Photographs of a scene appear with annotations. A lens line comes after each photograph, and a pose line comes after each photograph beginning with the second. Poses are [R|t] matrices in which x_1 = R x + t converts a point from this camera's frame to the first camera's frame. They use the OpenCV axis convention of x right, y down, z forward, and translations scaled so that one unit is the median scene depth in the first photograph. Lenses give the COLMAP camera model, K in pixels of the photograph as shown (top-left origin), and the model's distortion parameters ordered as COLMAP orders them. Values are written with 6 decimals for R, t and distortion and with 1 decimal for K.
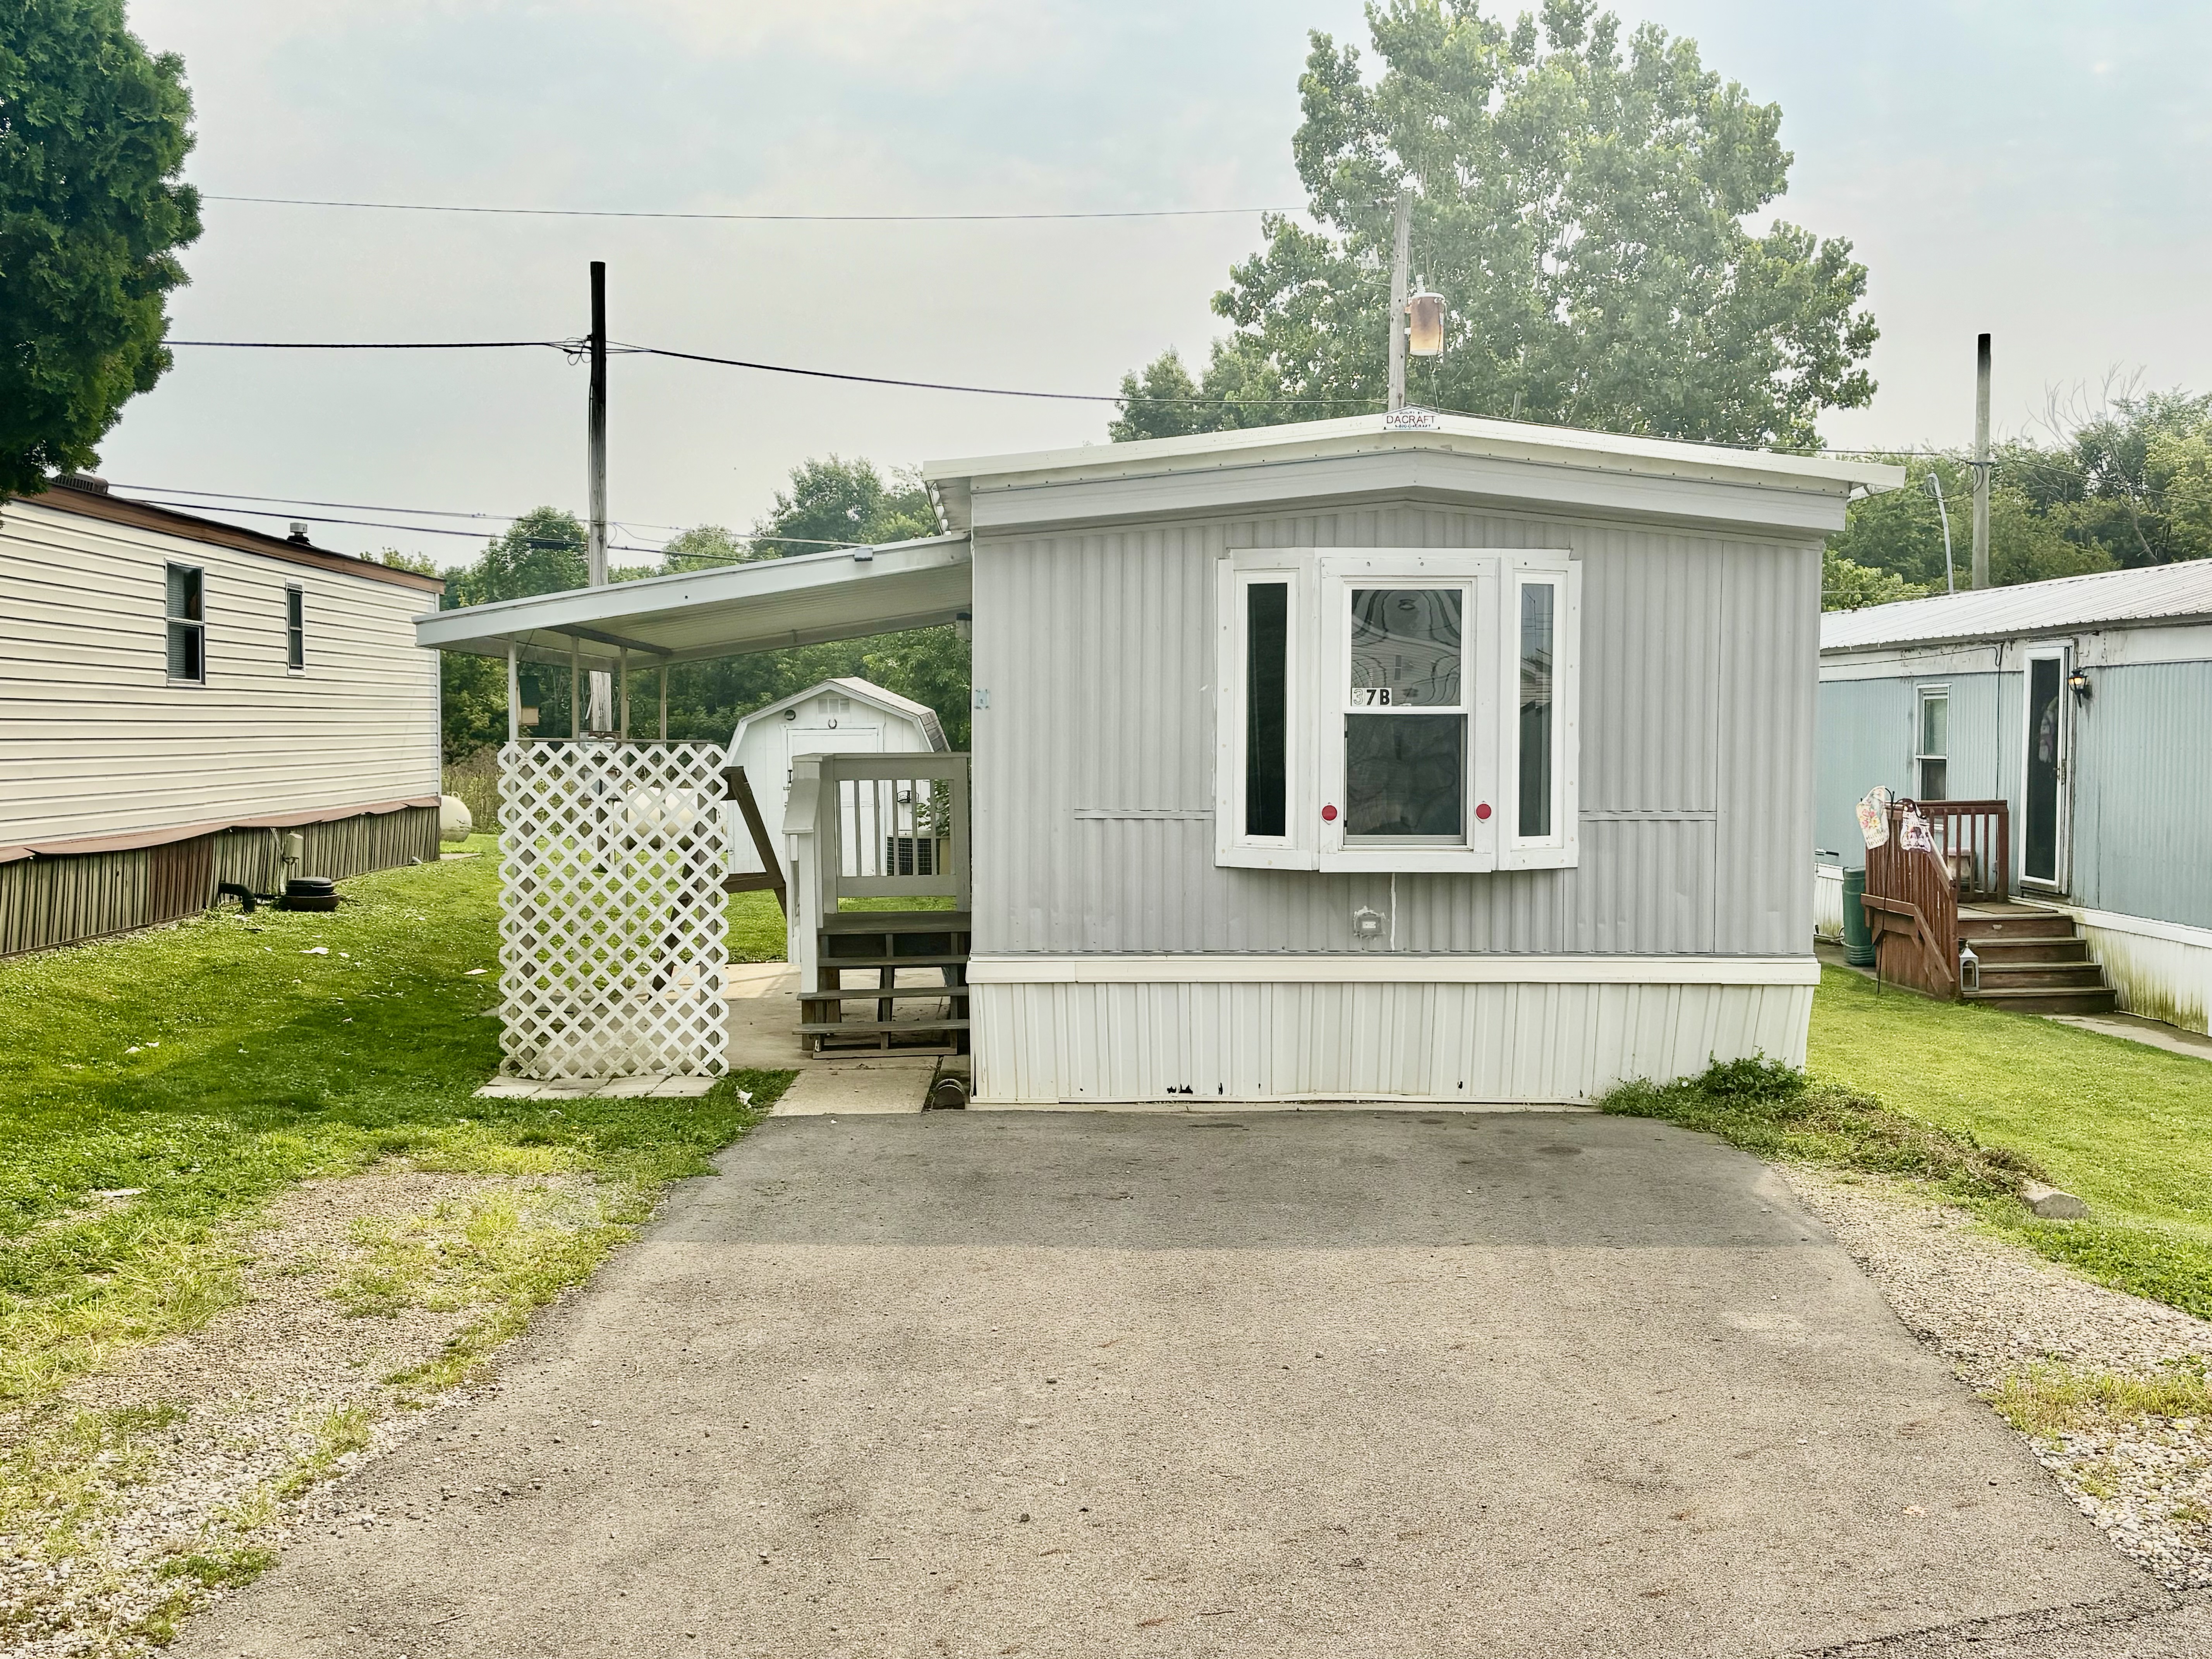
lens RADIAL K [[2316.2, 0, 1106.0], [0, 2316.2, 829.5], [0, 0, 1]] dist [0.136705, -0.533249]
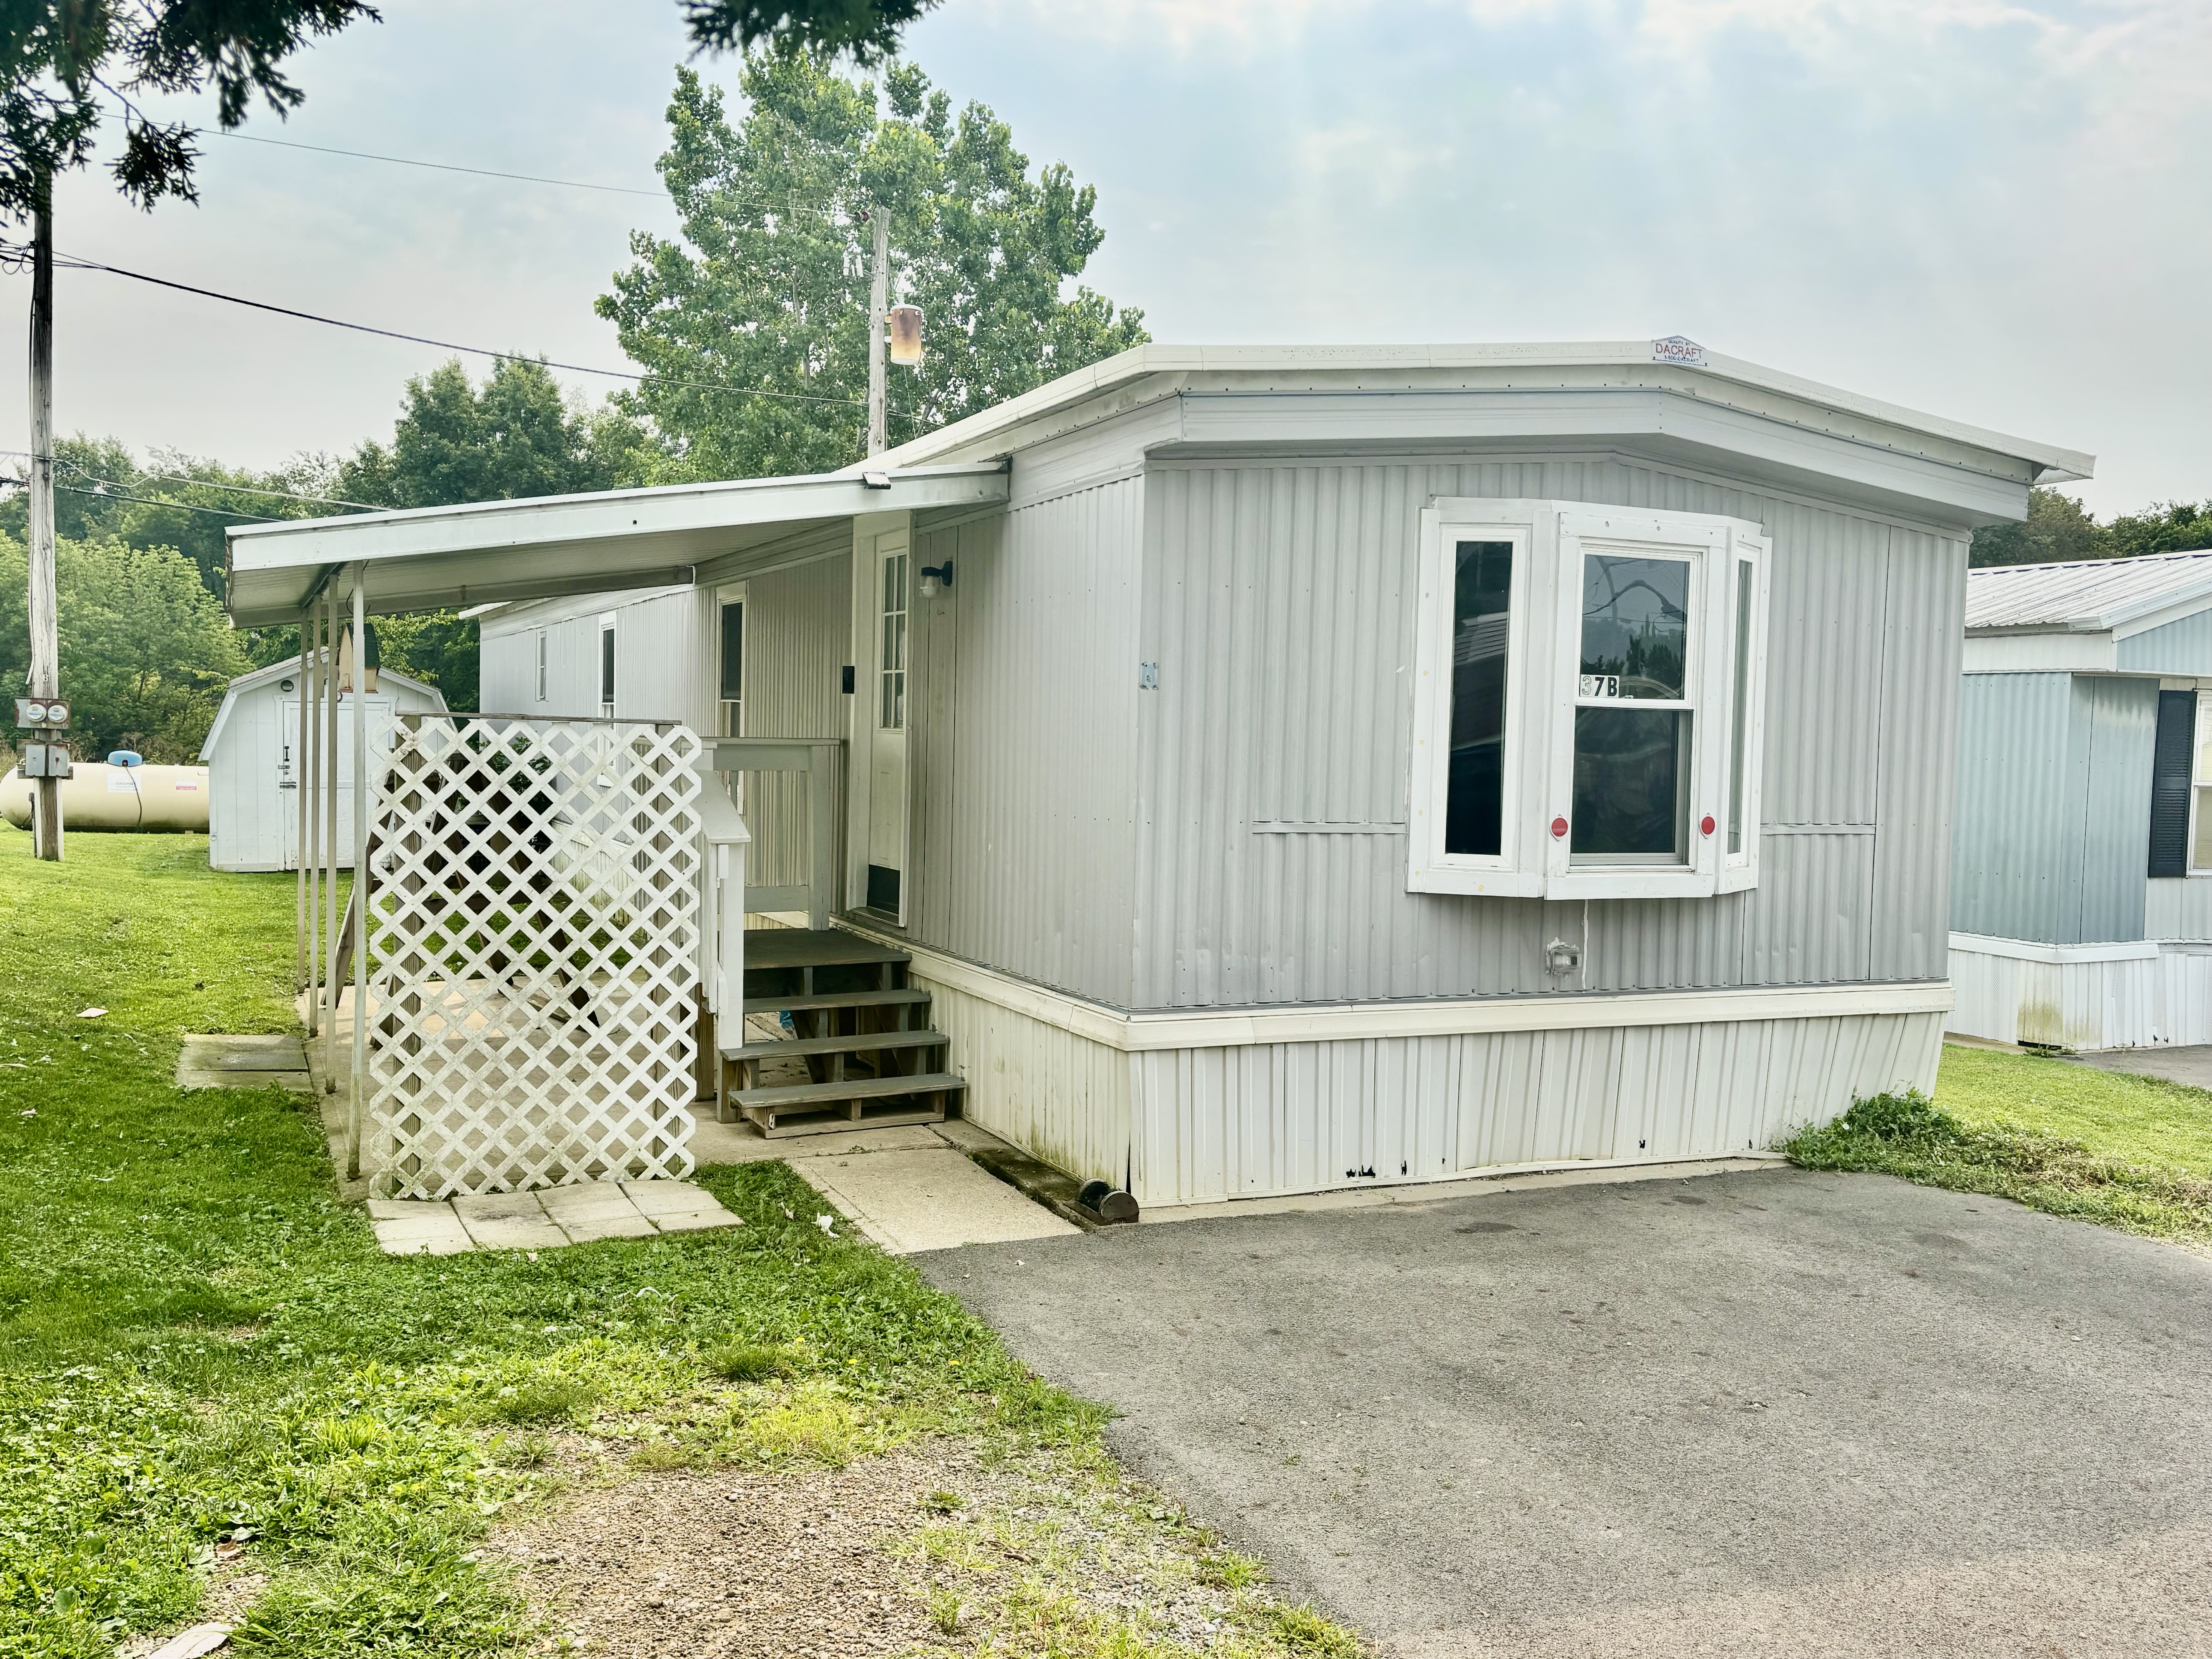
lens RADIAL K [[1927.0, 0, 1107.8], [0, 1927.0, 794.3], [0, 0, 1]] dist [0.039146, -0.008664]
pose [[0.924949, 0.006762, 0.380031, -0.296615], [-0.006059, 0.999977, -0.003047, -0.014960], [-0.380043, 0.000516, 0.924969, 0.414959]]
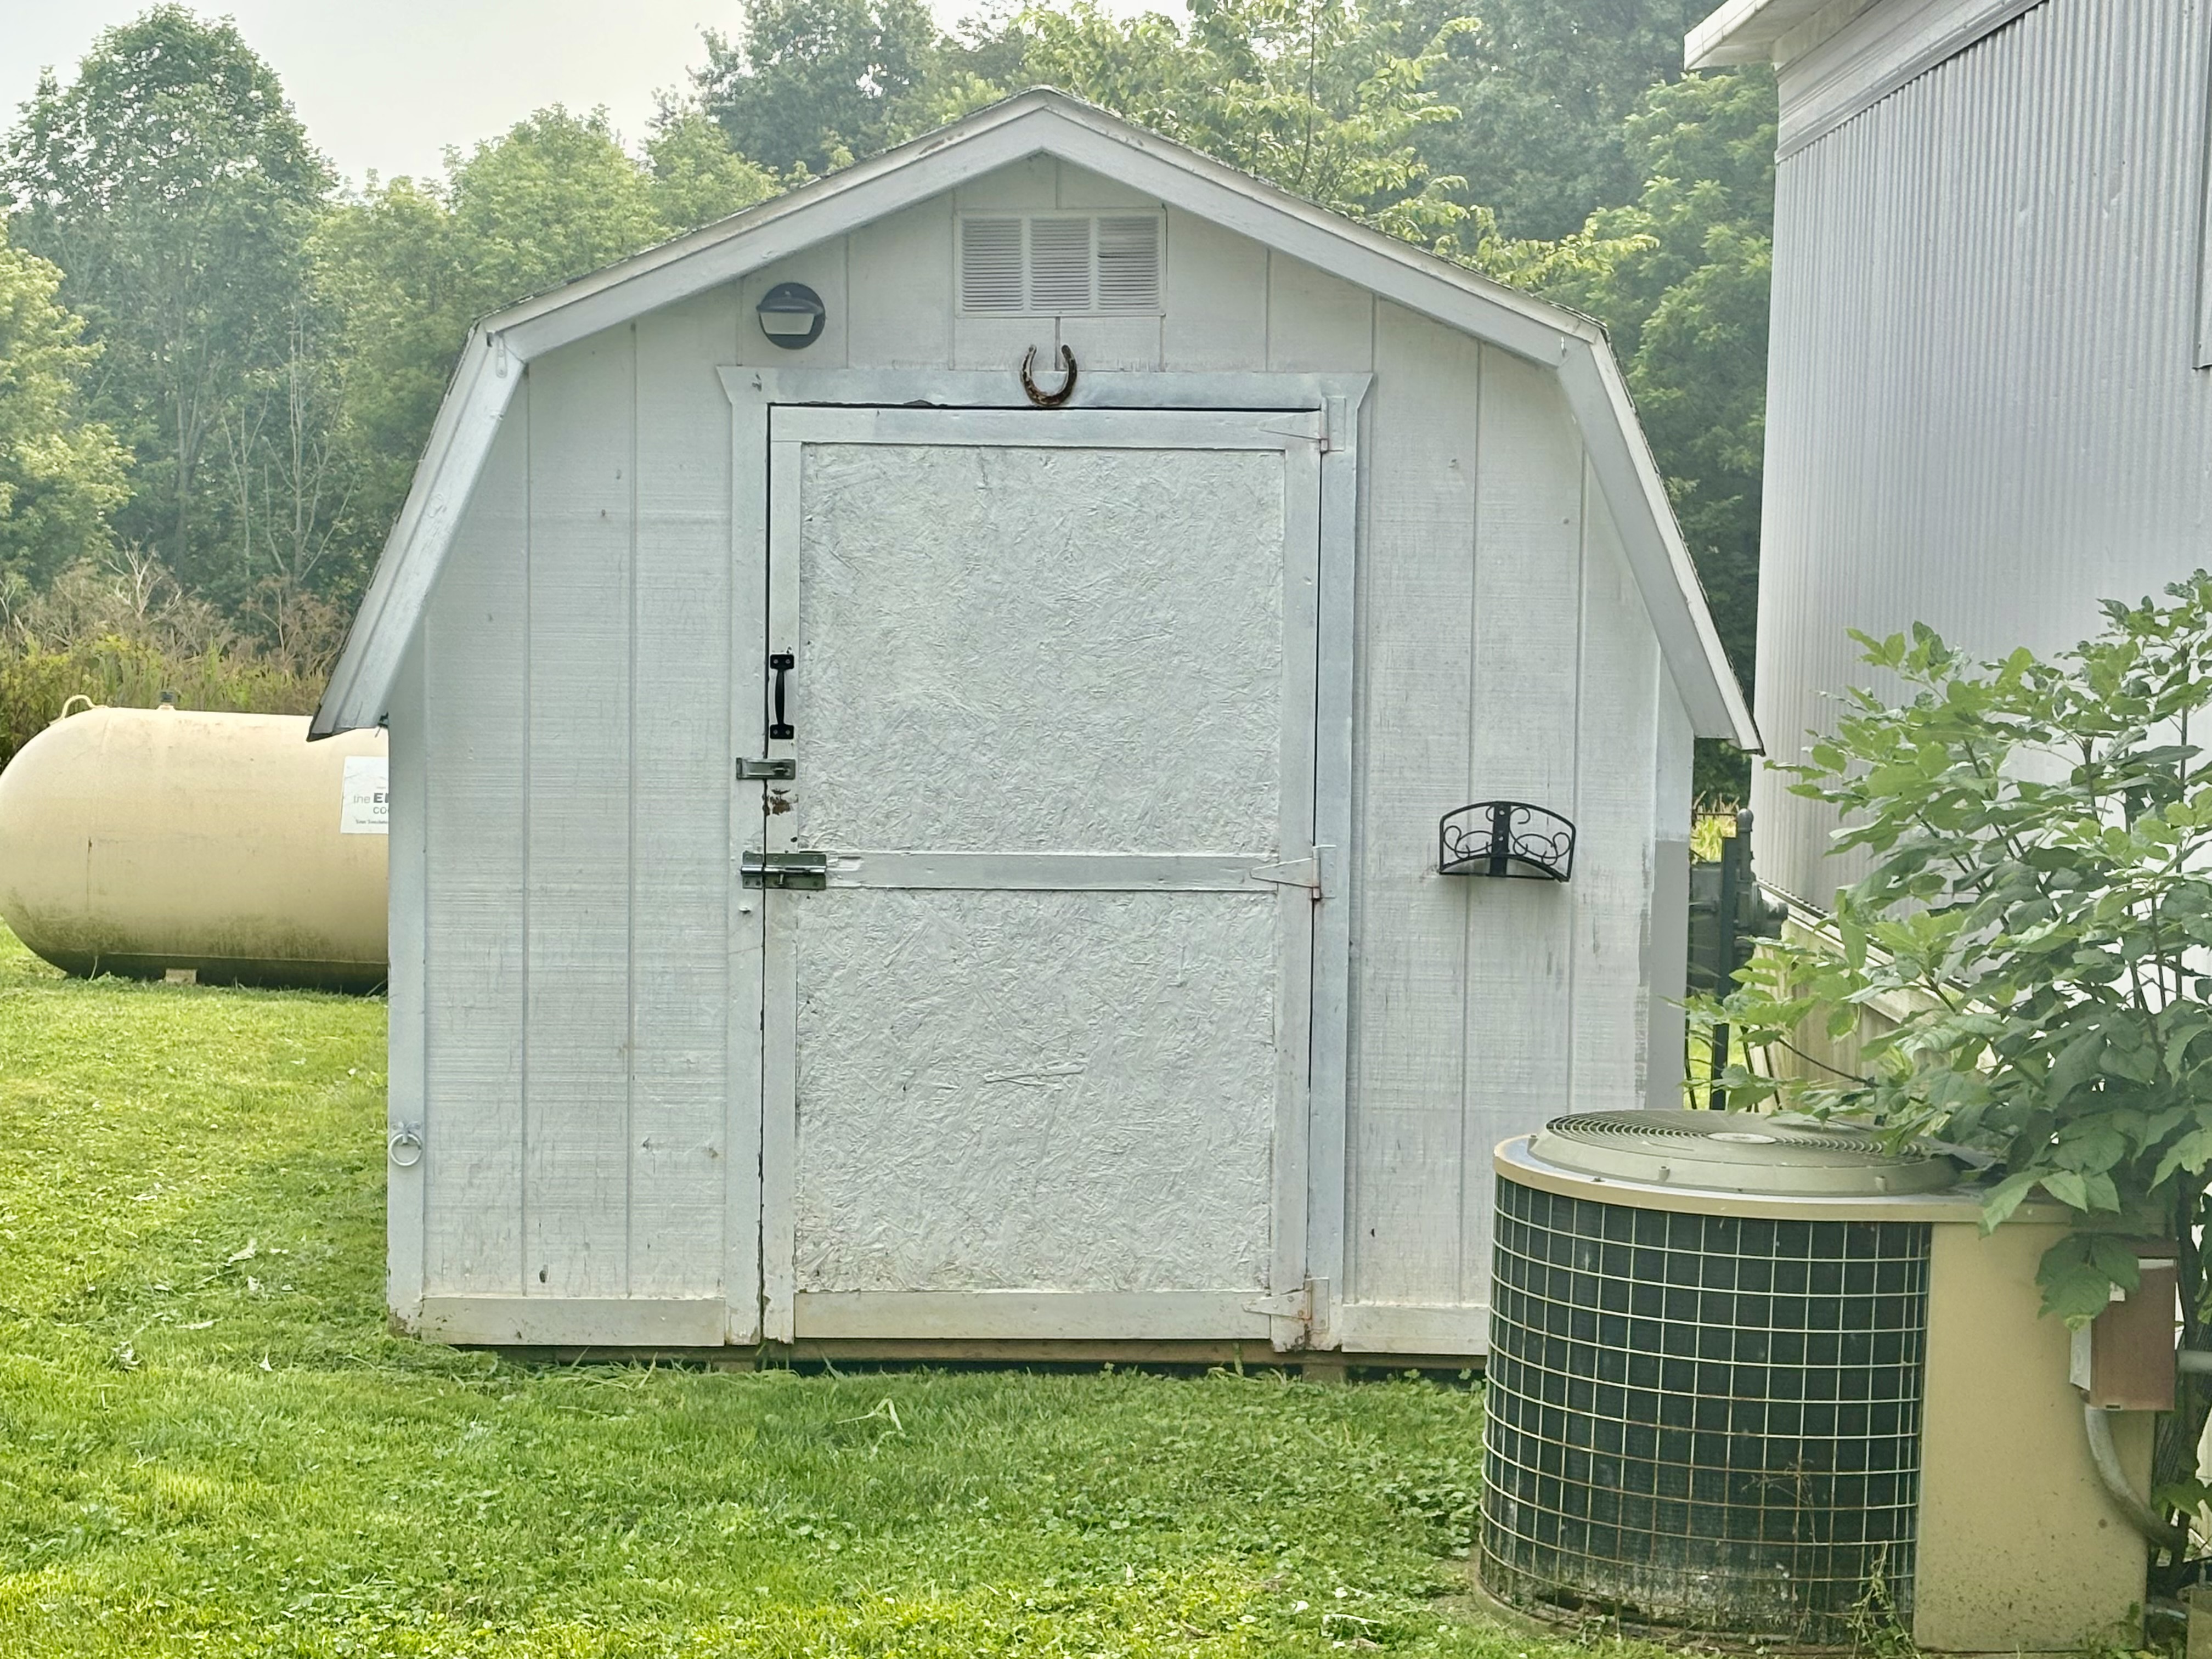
lens RADIAL K [[4404.4, 0, 1106.0], [0, 4404.4, 829.5], [0, 0, 1]] dist [-0.006974, -0.072063]
pose [[0.998621, 0.025165, -0.046079, -0.230197], [-0.024416, 0.999562, 0.016748, -0.044318], [0.046480, -0.015600, 0.998797, 1.608848]]
